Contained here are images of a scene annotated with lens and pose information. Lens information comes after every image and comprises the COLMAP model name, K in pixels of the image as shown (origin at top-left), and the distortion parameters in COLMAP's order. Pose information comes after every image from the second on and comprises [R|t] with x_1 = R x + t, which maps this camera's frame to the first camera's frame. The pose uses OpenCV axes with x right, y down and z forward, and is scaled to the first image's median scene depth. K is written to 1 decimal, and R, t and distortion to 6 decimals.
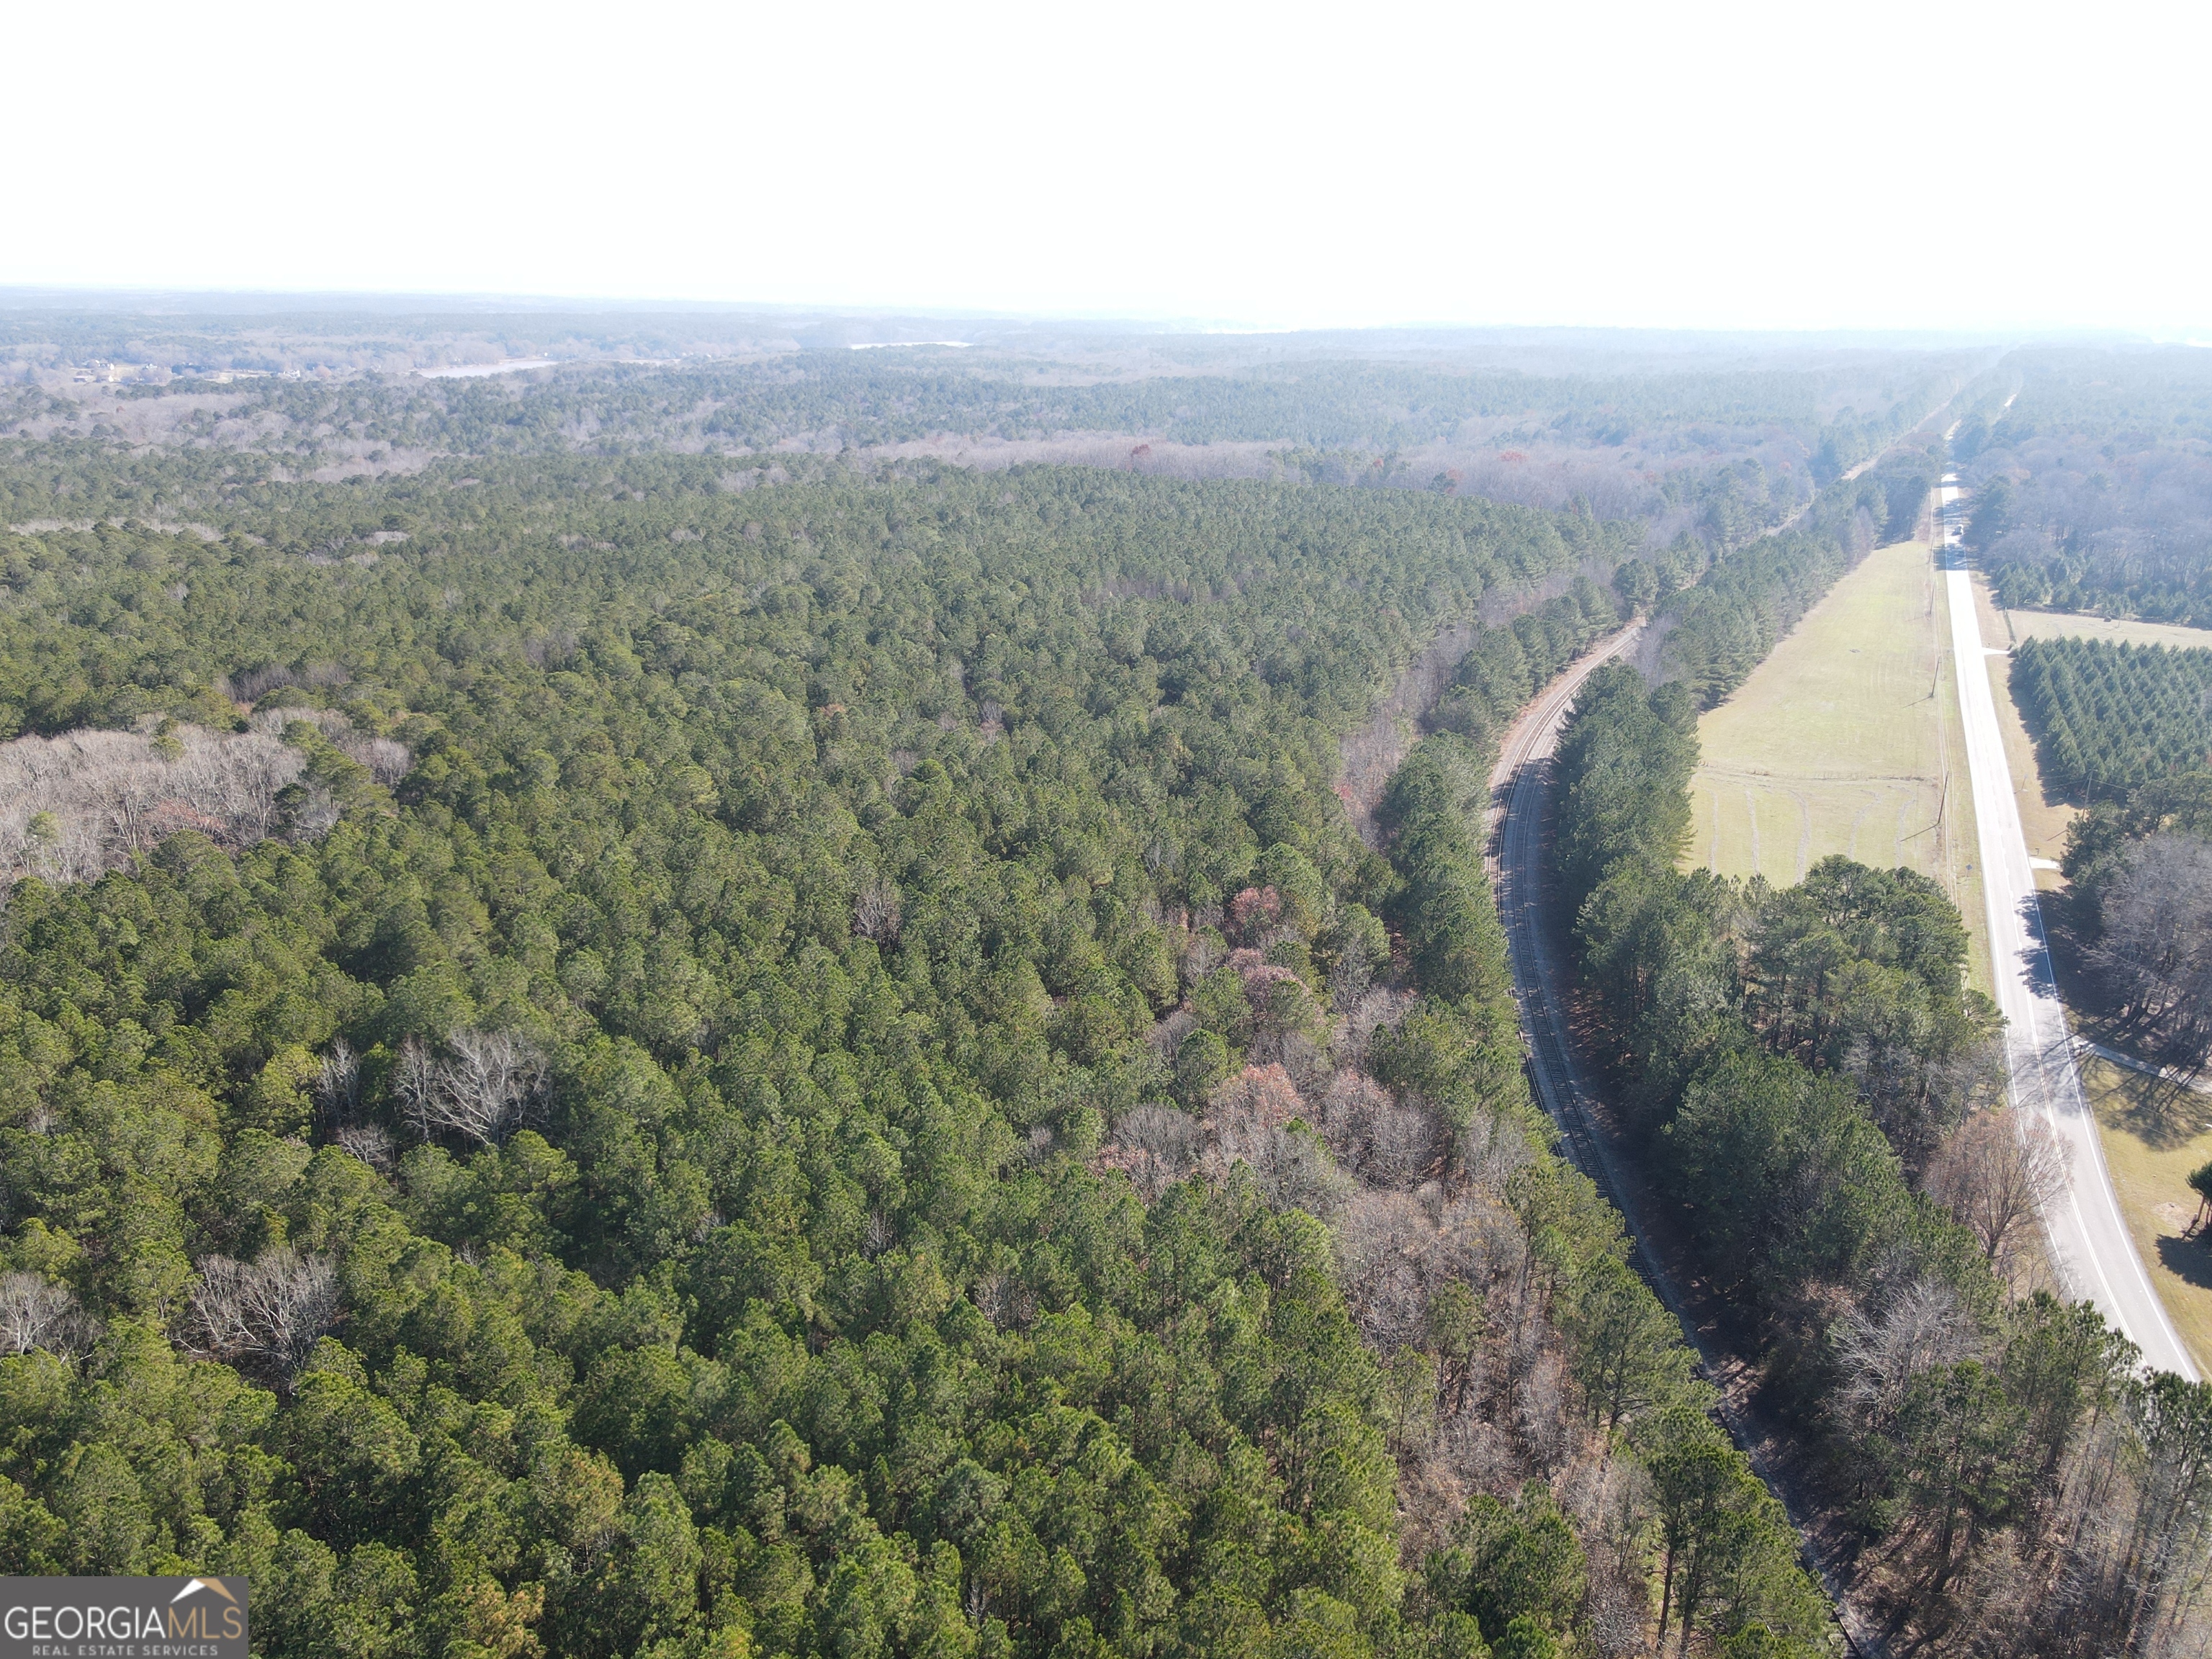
lens RADIAL K [[1604.8, 0, 1106.0], [0, 1604.8, 829.5], [0, 0, 1]] dist [0.005767, 0.011017]
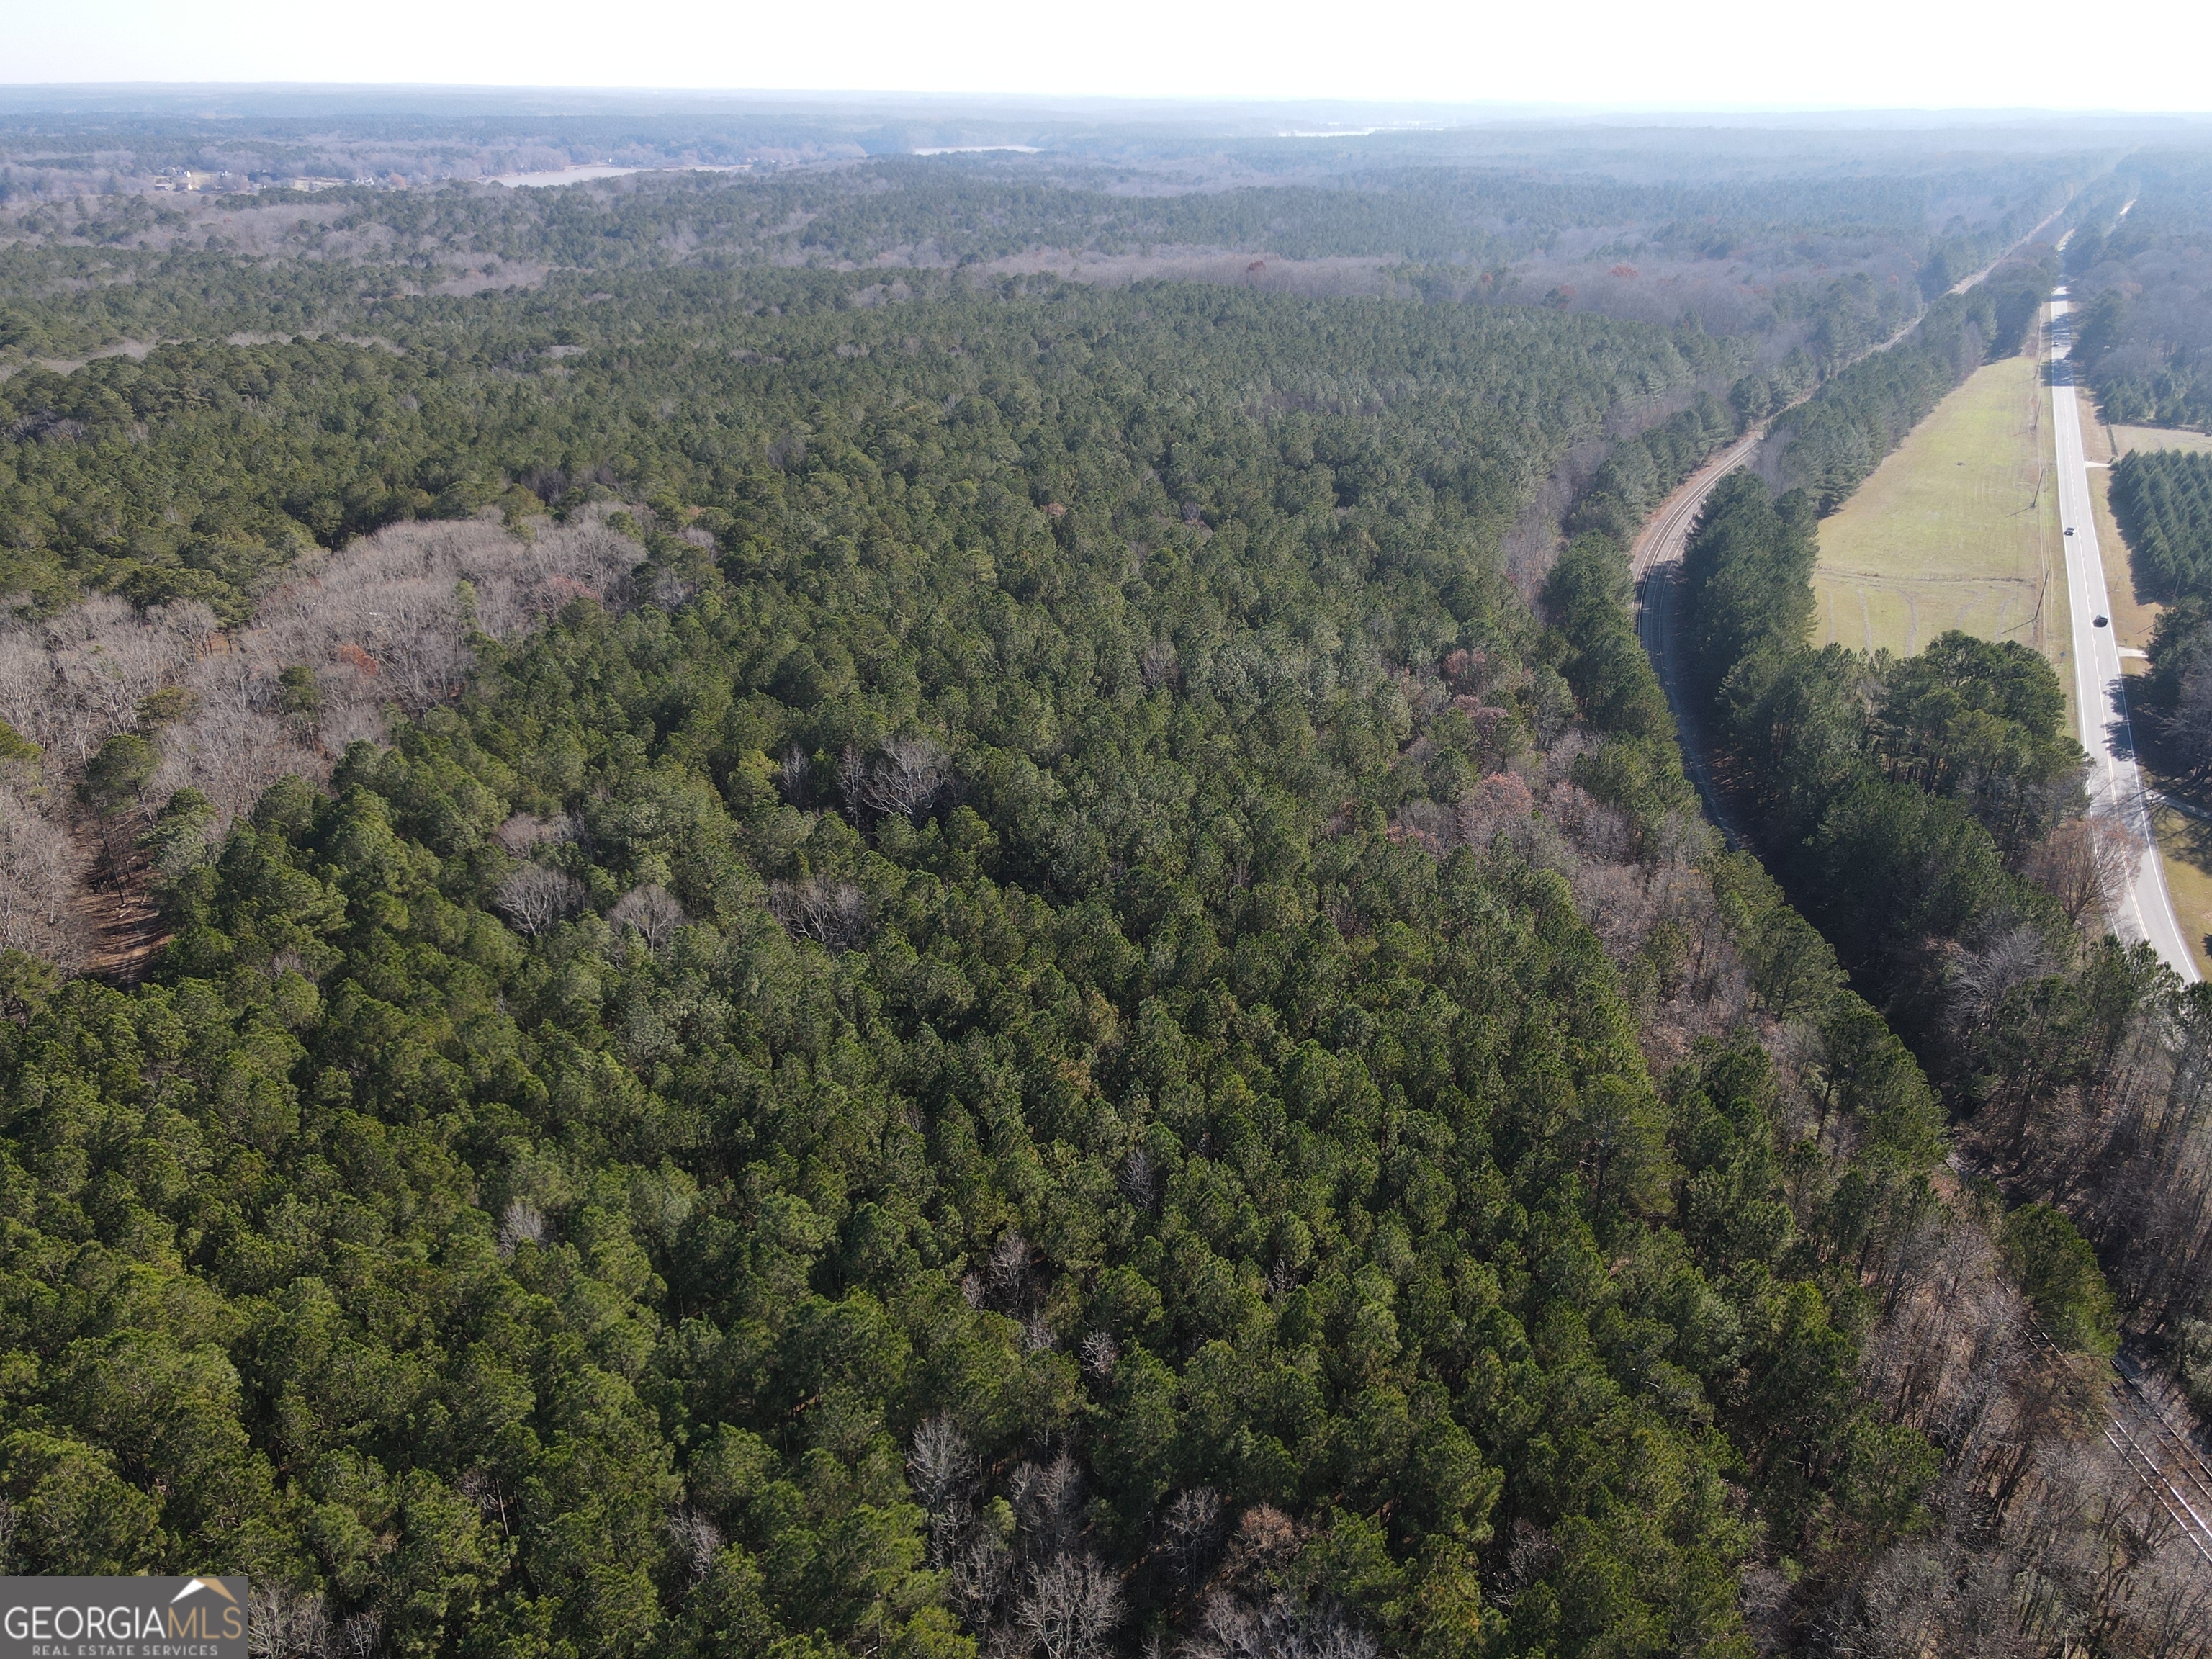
lens RADIAL K [[1599.4, 0, 1104.2], [0, 1599.4, 819.3], [0, 0, 1]] dist [0.020040, -0.005538]
pose [[0.999332, 0.012374, -0.034377, -0.058595], [-0.008762, 0.994612, 0.103300, 0.017485], [0.035470, -0.102930, 0.994056, -0.096948]]
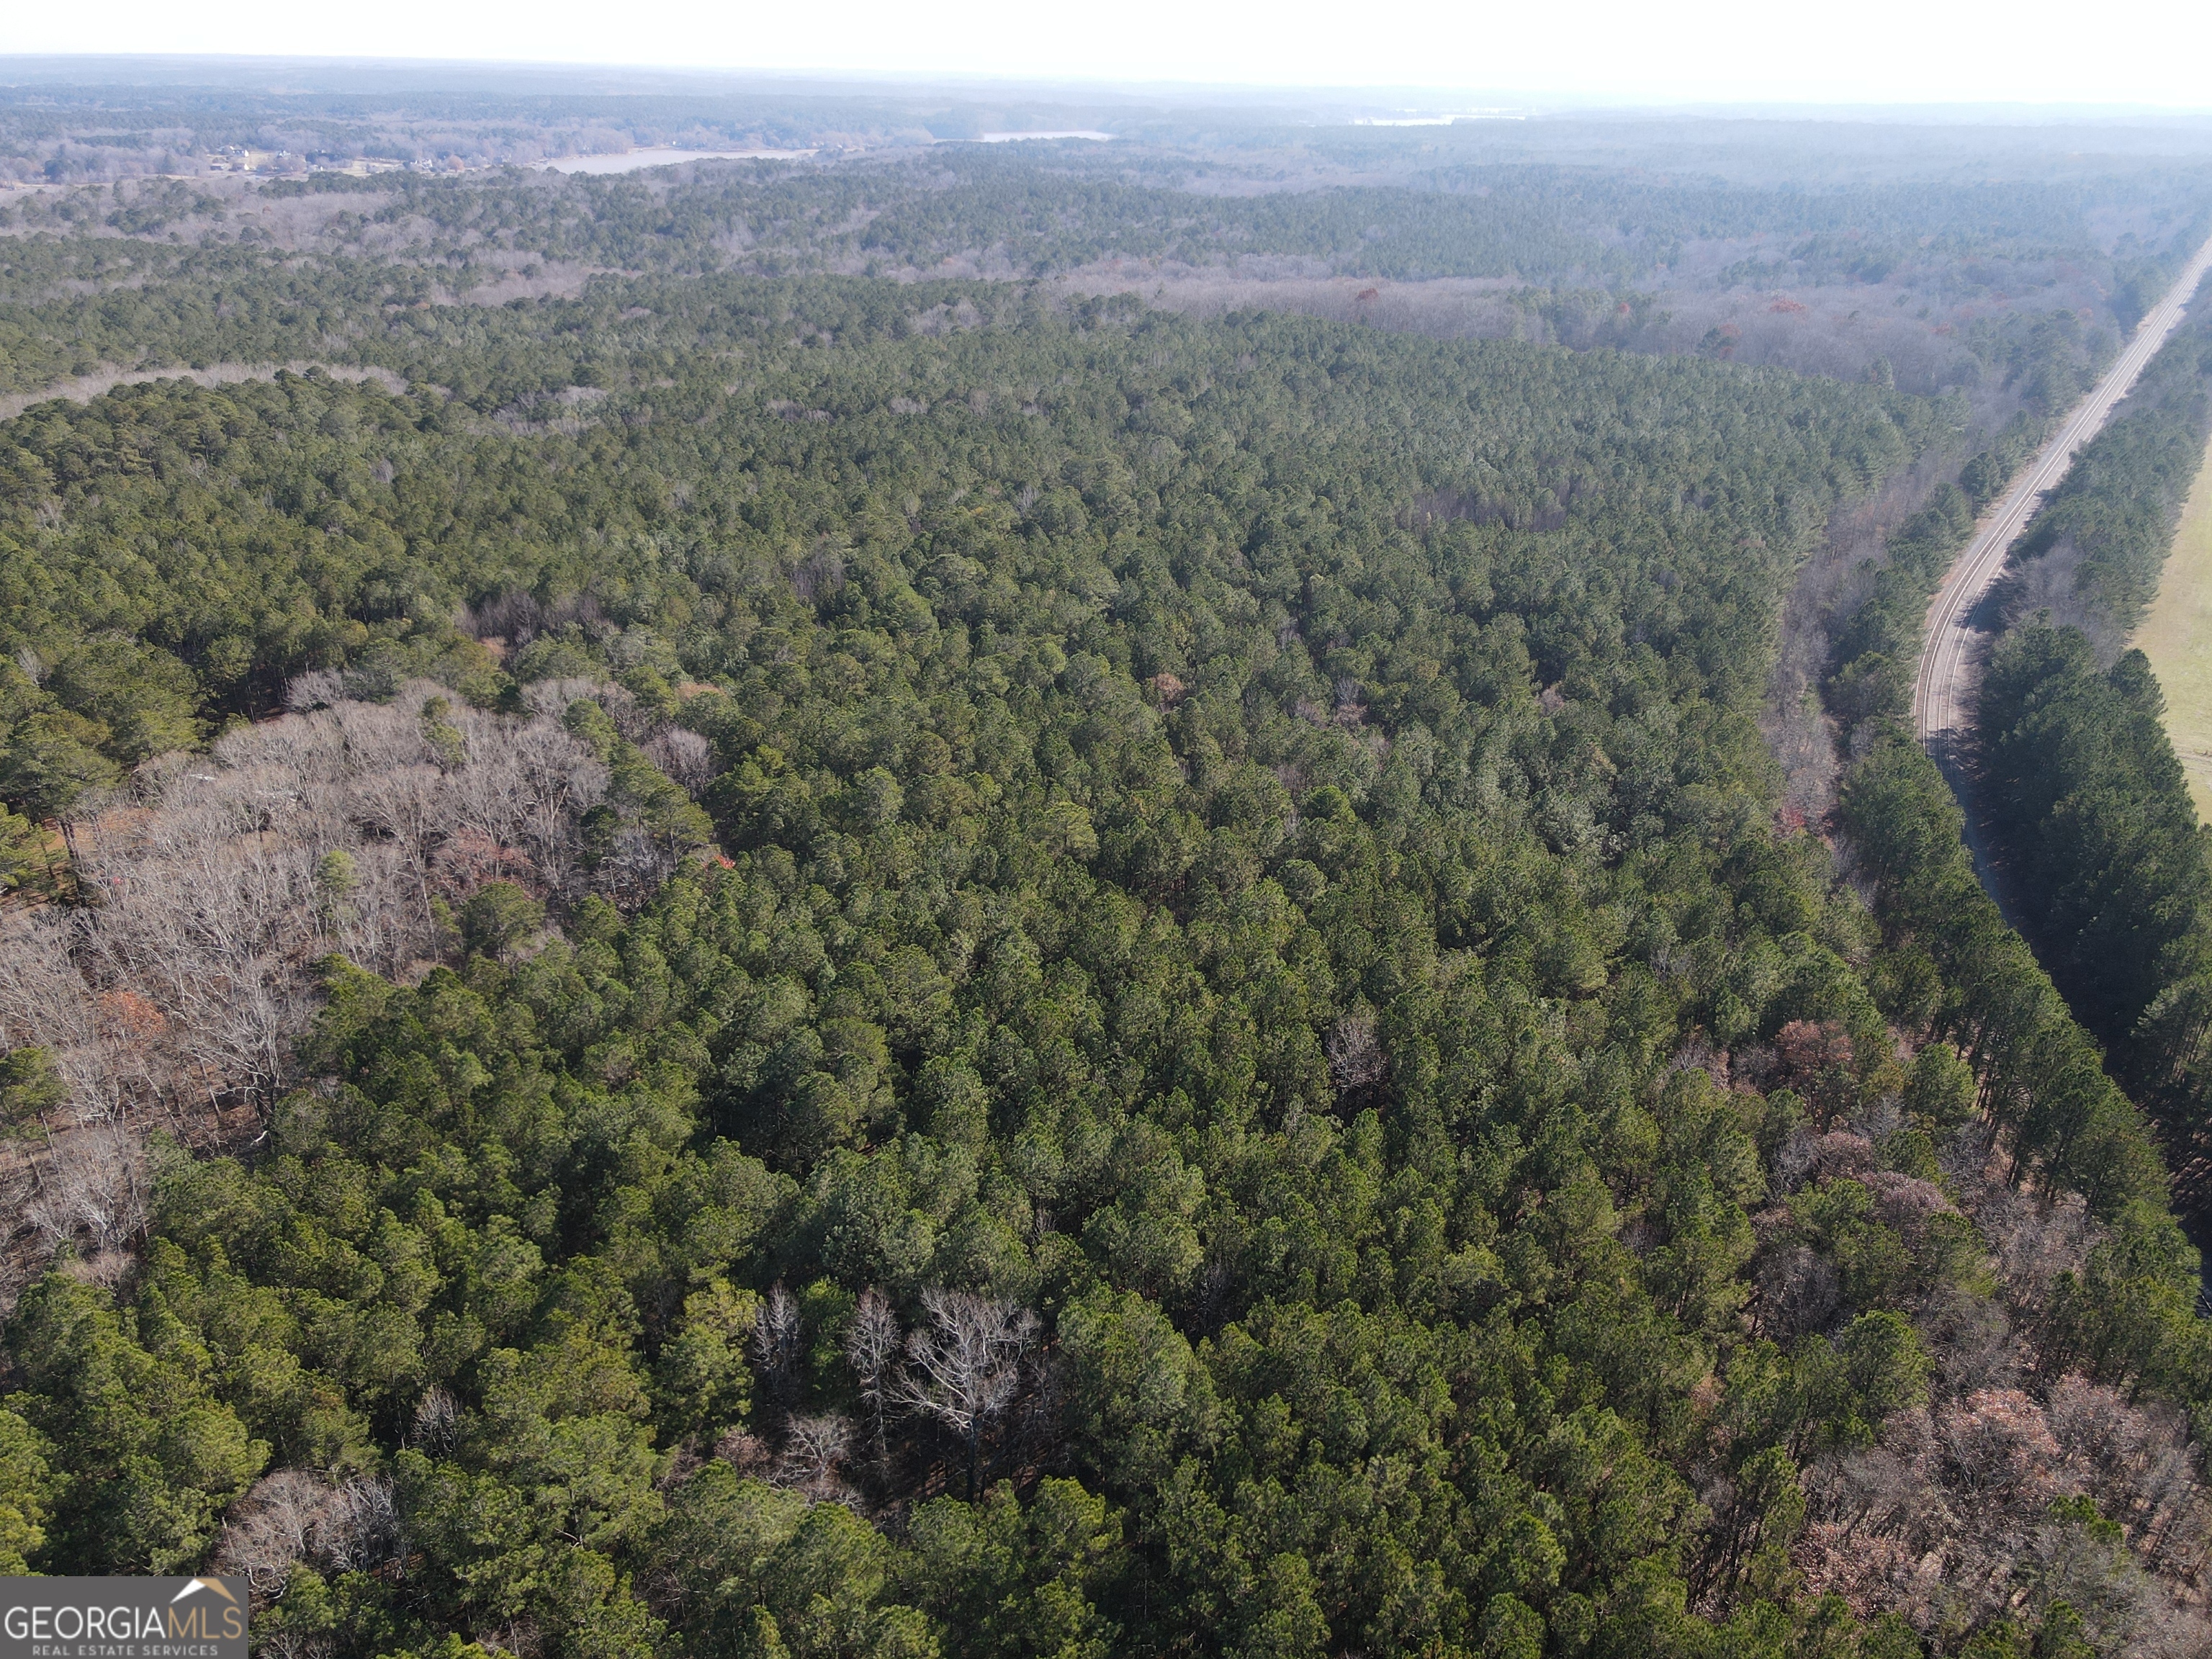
lens RADIAL K [[1599.5, 0, 1106.0], [0, 1599.5, 829.5], [0, 0, 1]] dist [0.019987, 0.000971]
pose [[0.997165, 0.037601, -0.065172, -0.090044], [-0.029716, 0.992570, 0.117988, -0.061116], [0.069124, -0.115717, 0.990874, 0.086943]]
